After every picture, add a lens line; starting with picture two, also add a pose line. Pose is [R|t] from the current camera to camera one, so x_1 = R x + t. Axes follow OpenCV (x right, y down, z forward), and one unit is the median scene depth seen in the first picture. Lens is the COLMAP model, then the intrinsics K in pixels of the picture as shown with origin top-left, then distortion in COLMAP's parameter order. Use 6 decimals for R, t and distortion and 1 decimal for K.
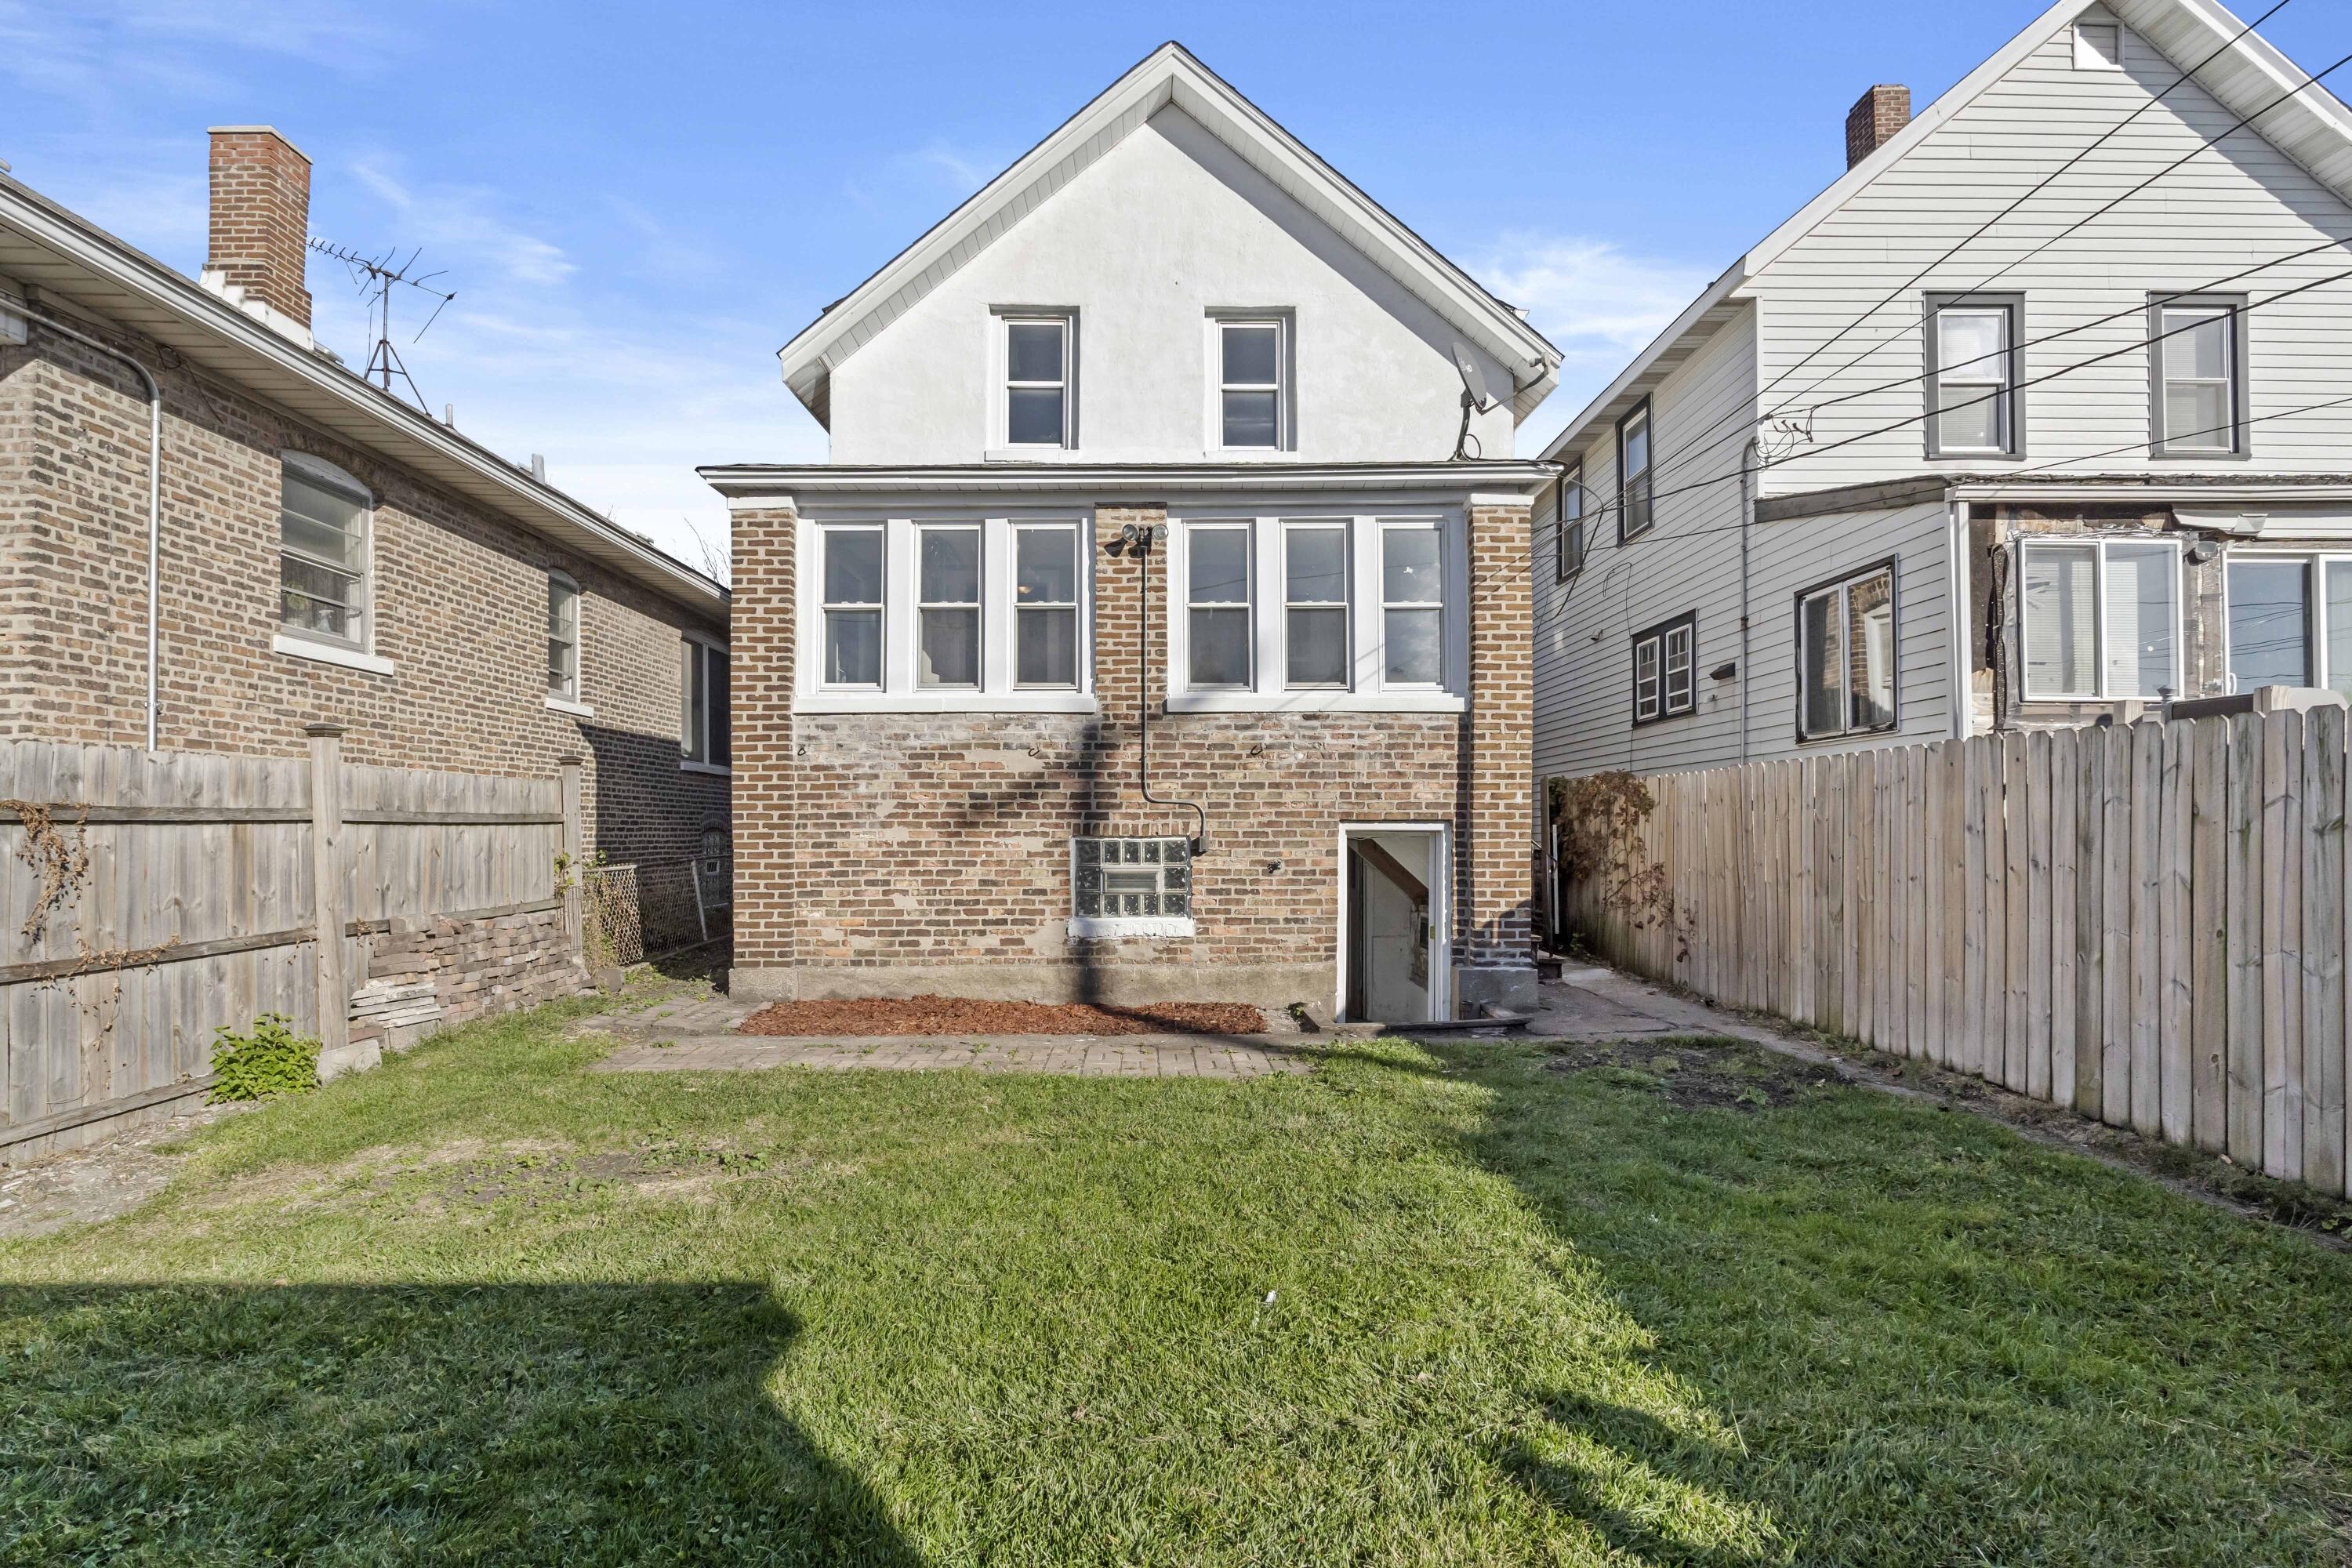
lens RADIAL K [[1055.9, 0, 1169.5], [0, 1055.9, 843.7], [0, 0, 1]] dist [-0.003297, 0.000582]
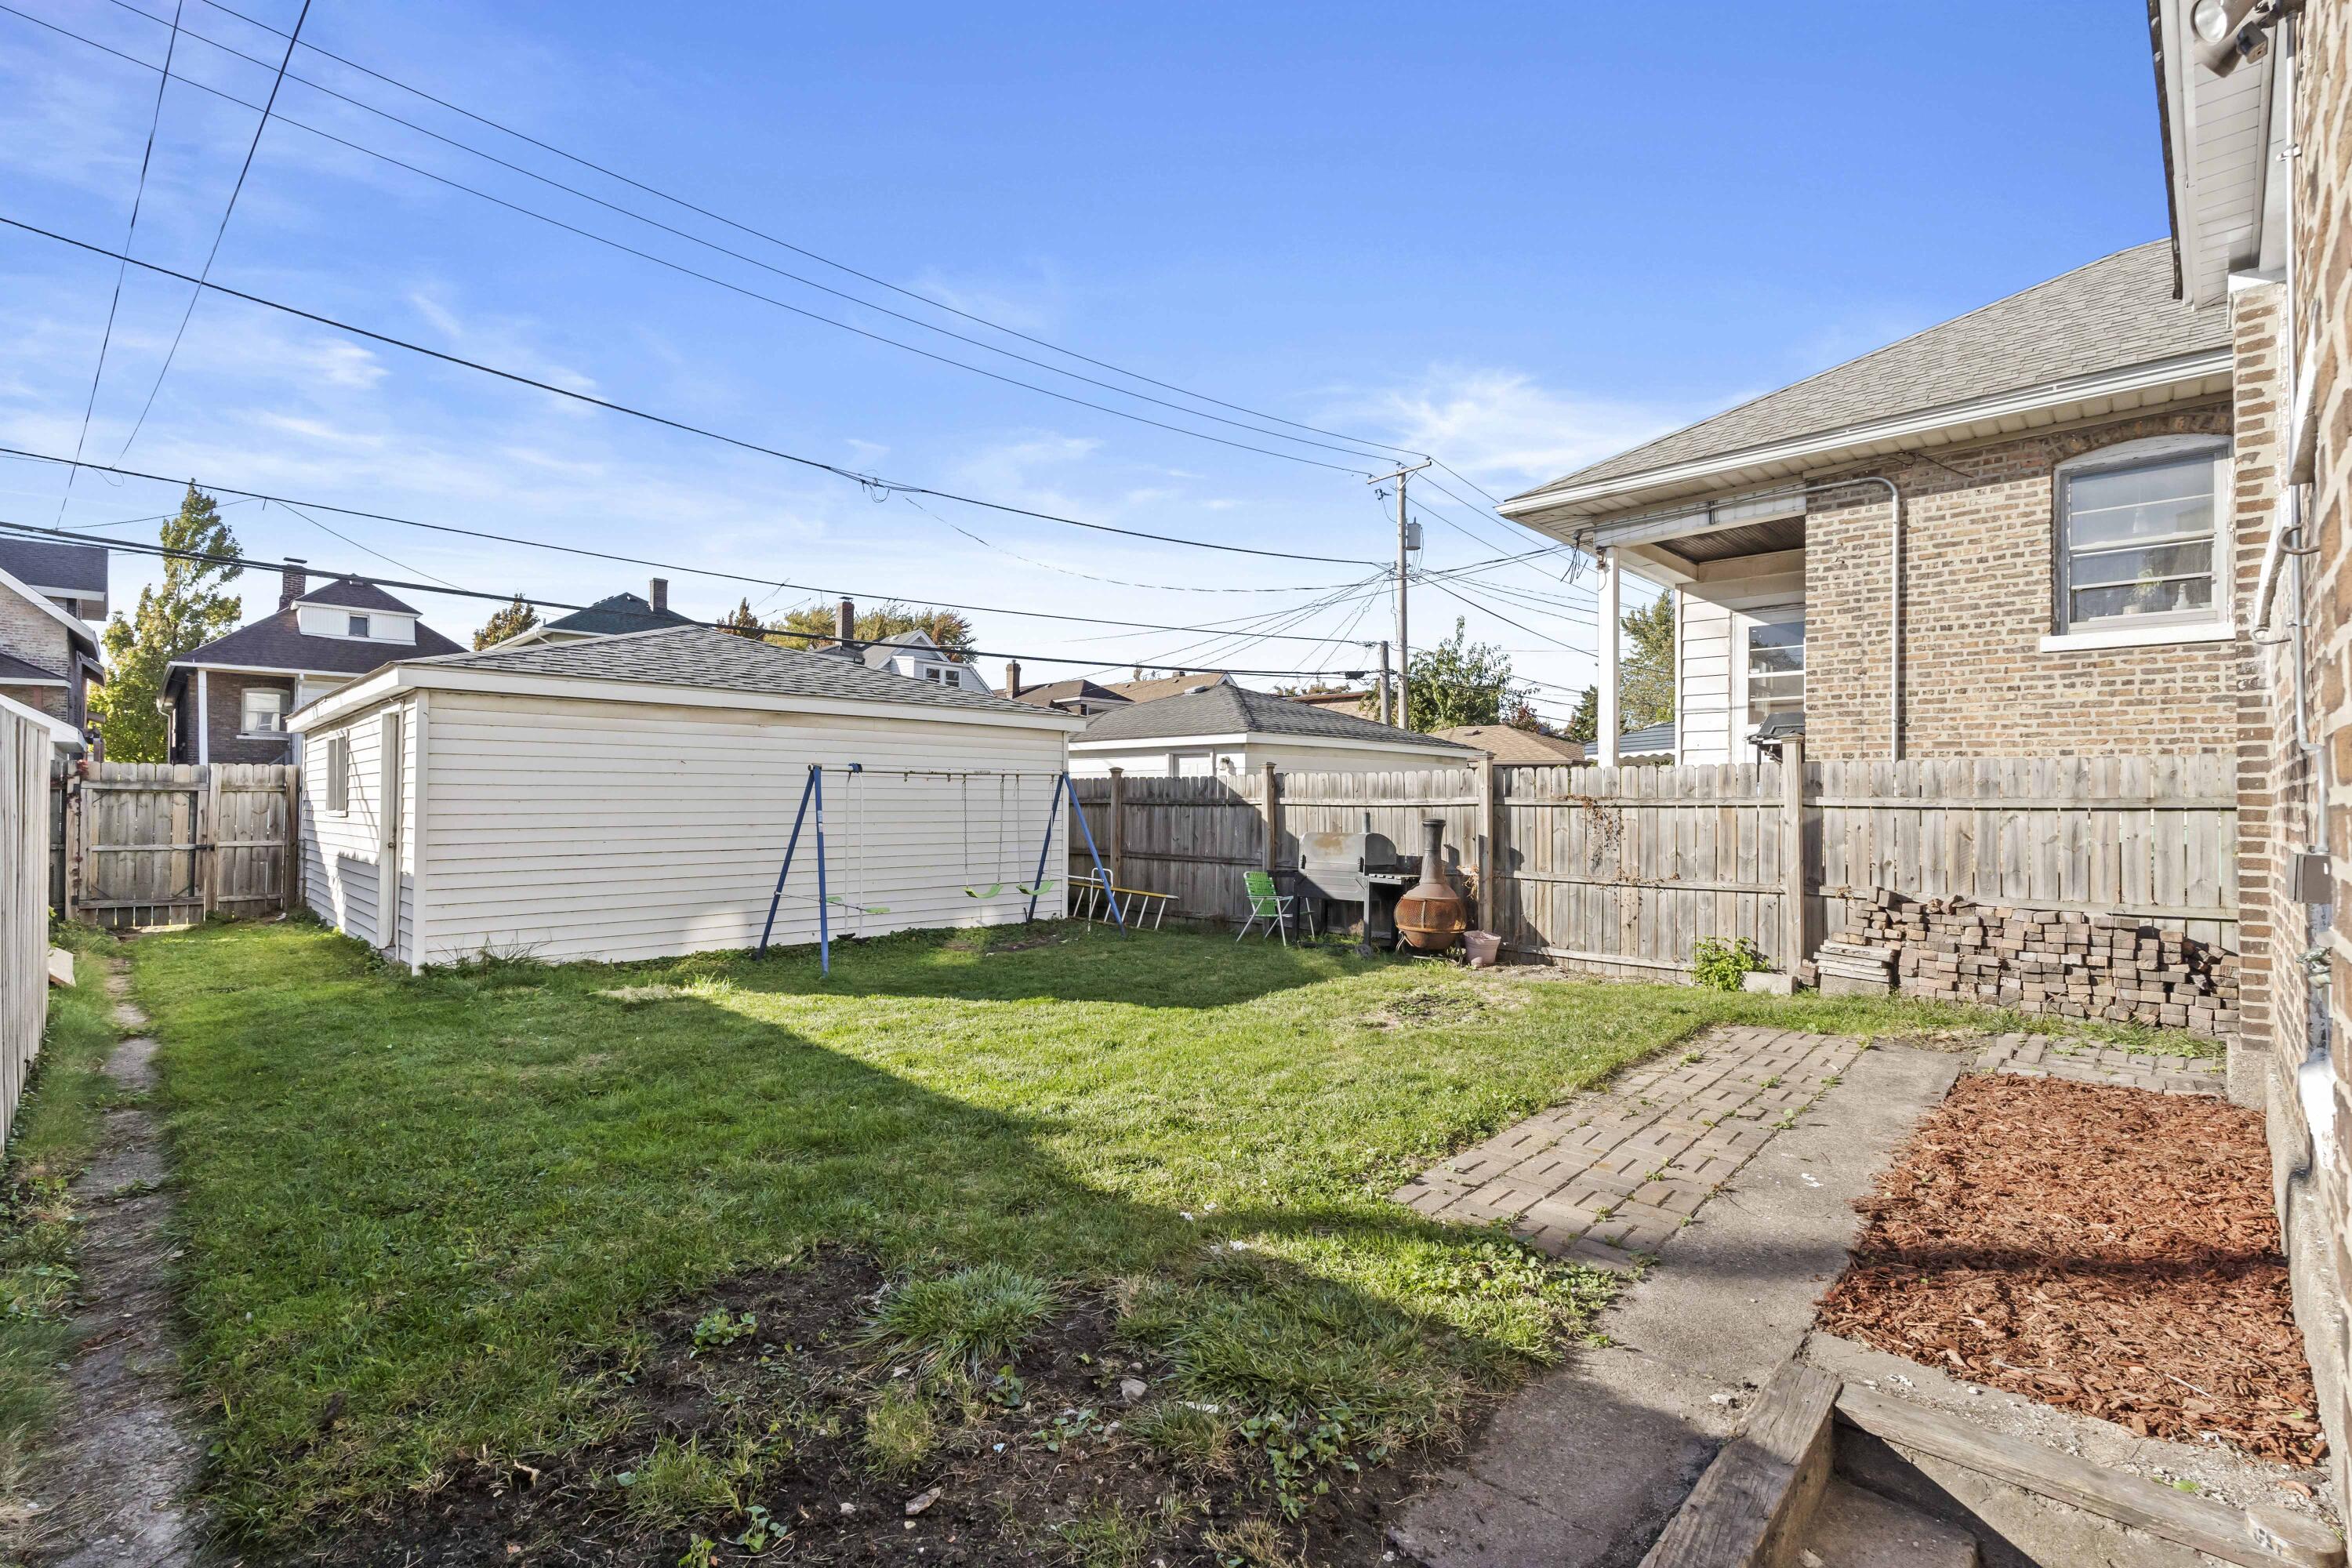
lens RADIAL K [[1053.8, 0, 1176.0], [0, 1053.8, 784.0], [0, 0, 1]] dist [0.001472, 0.000138]
pose [[-0.685135, -0.016879, -0.728220, 0.506855], [-0.015794, 0.999841, -0.008315, -0.018471], [0.728245, 0.005804, -0.685293, 0.970136]]
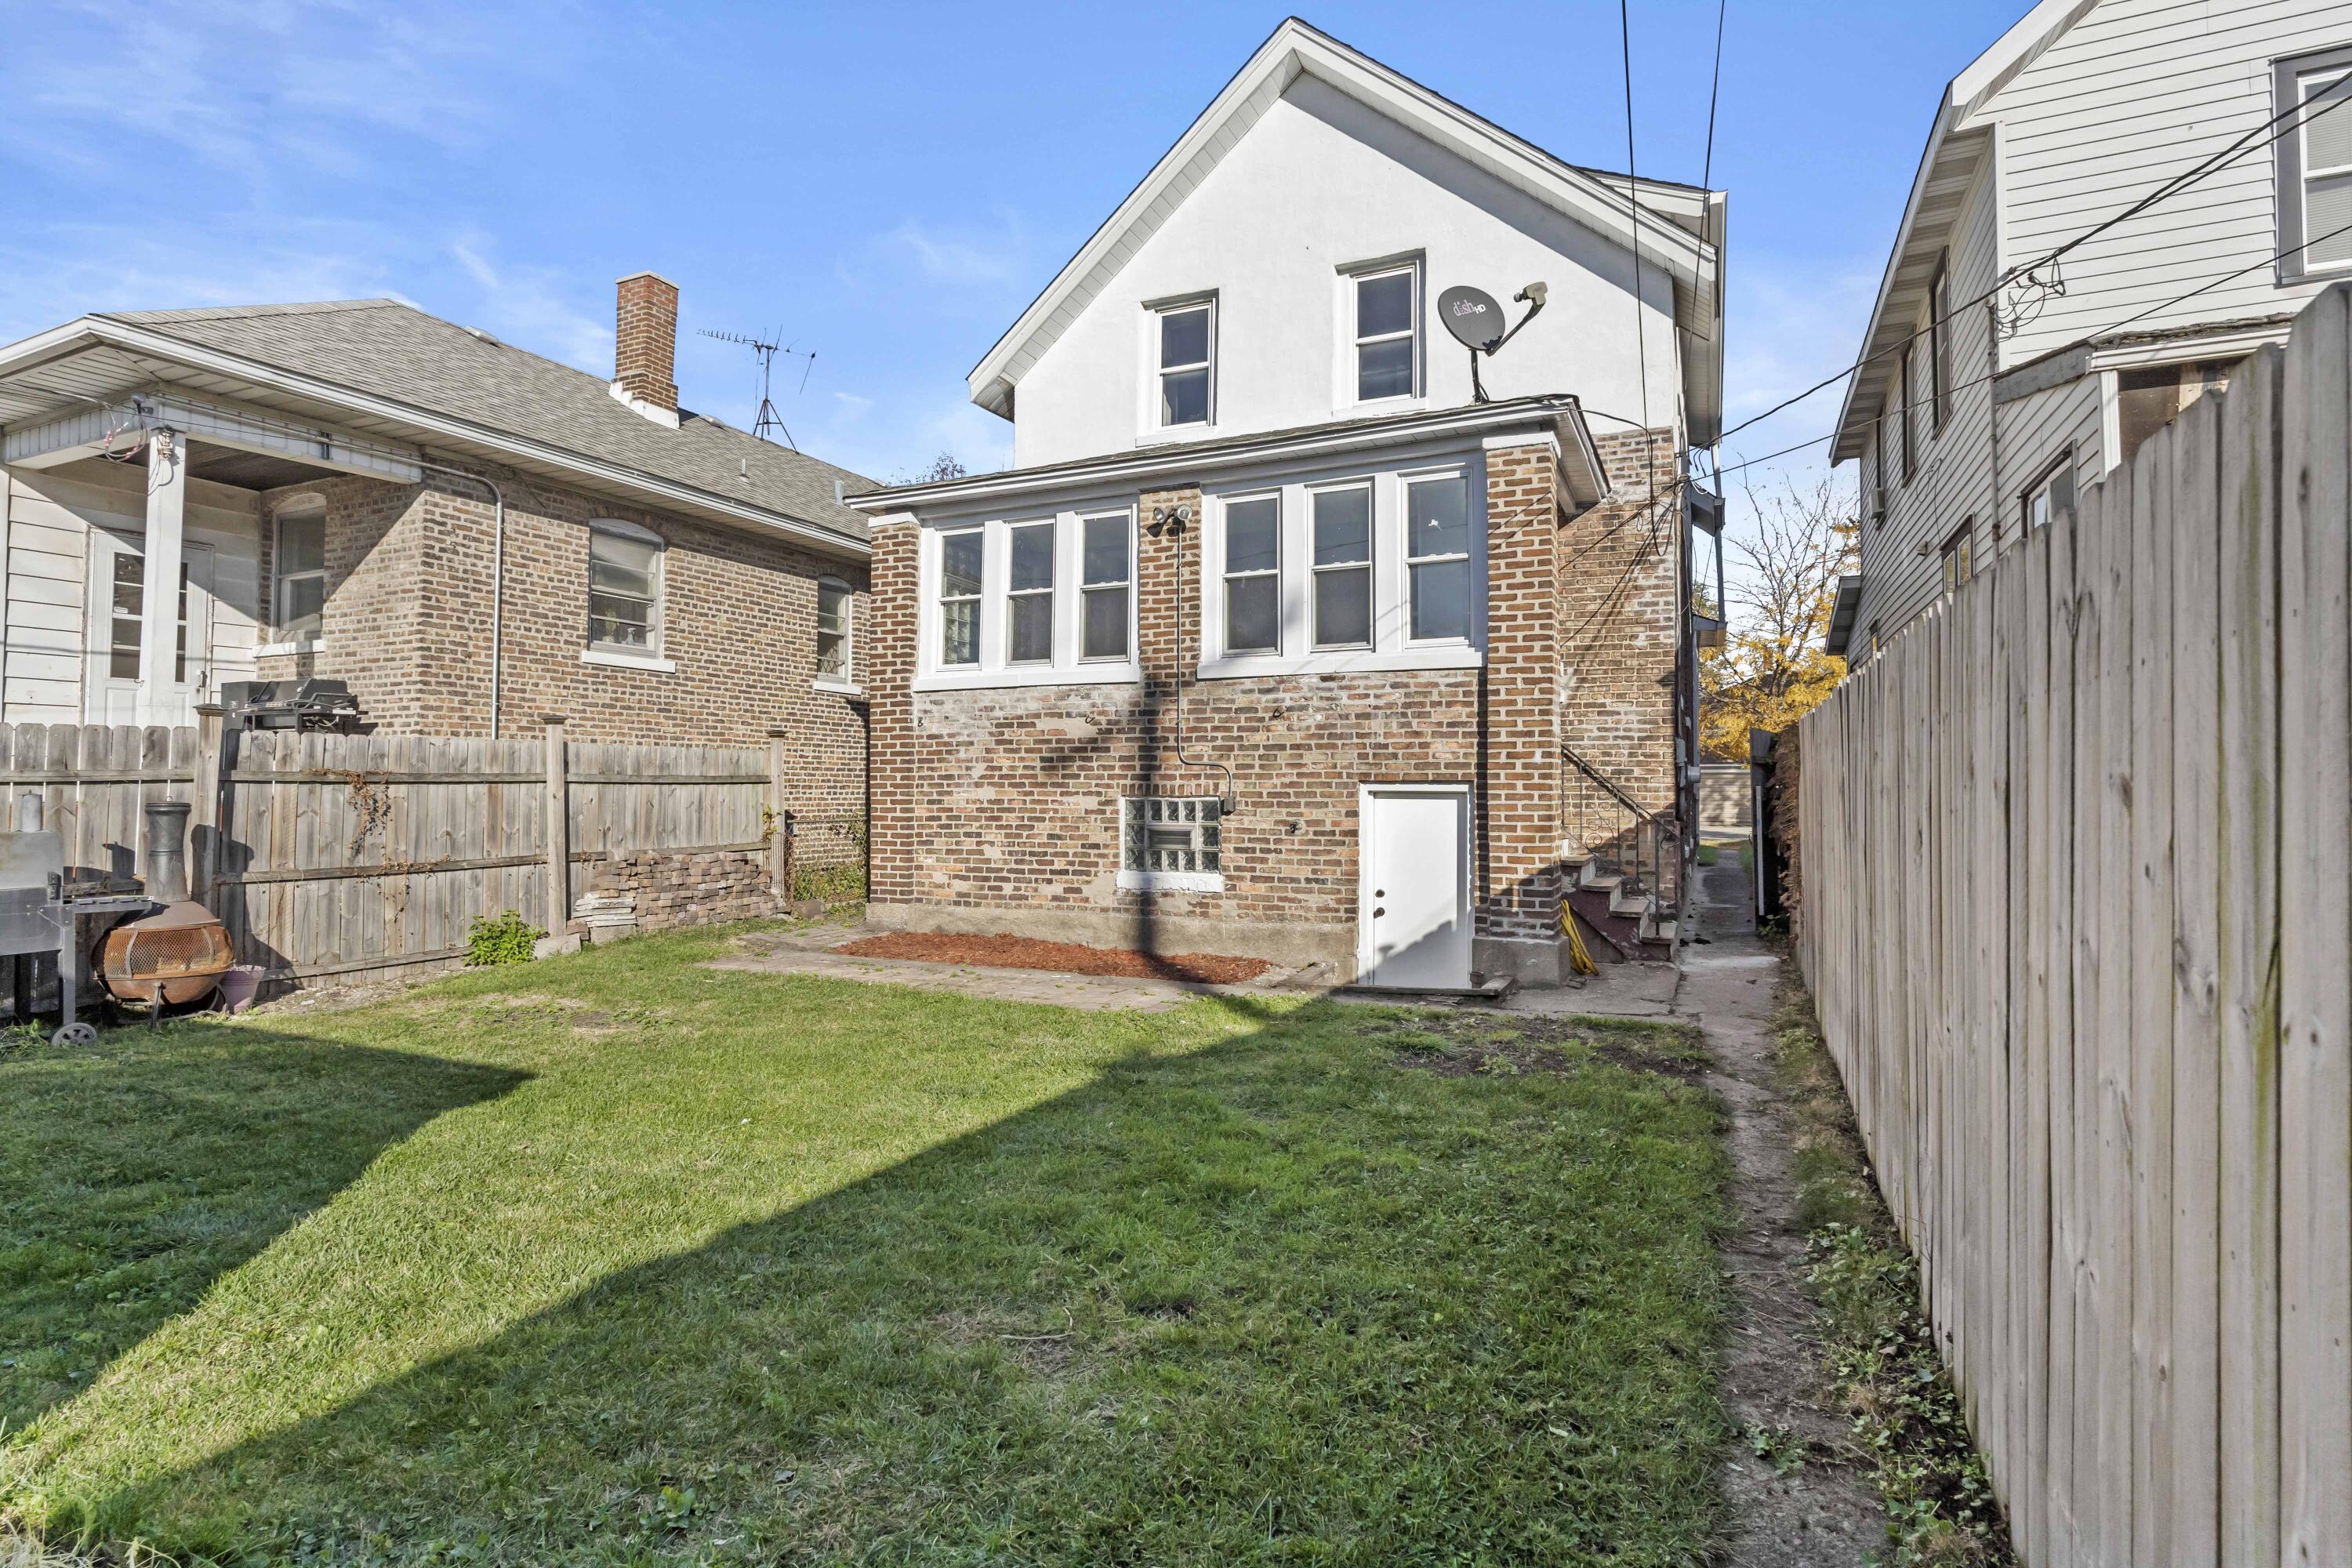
lens RADIAL K [[1162.6, 0, 1176.0], [0, 1162.6, 784.0], [0, 0, 1]] dist [0.000313, -0.000318]
pose [[0.903033, 0.001410, -0.429568, 0.483912], [-0.009328, 0.999823, -0.016327, 0.000055], [0.429470, 0.018751, 0.902887, -0.061206]]
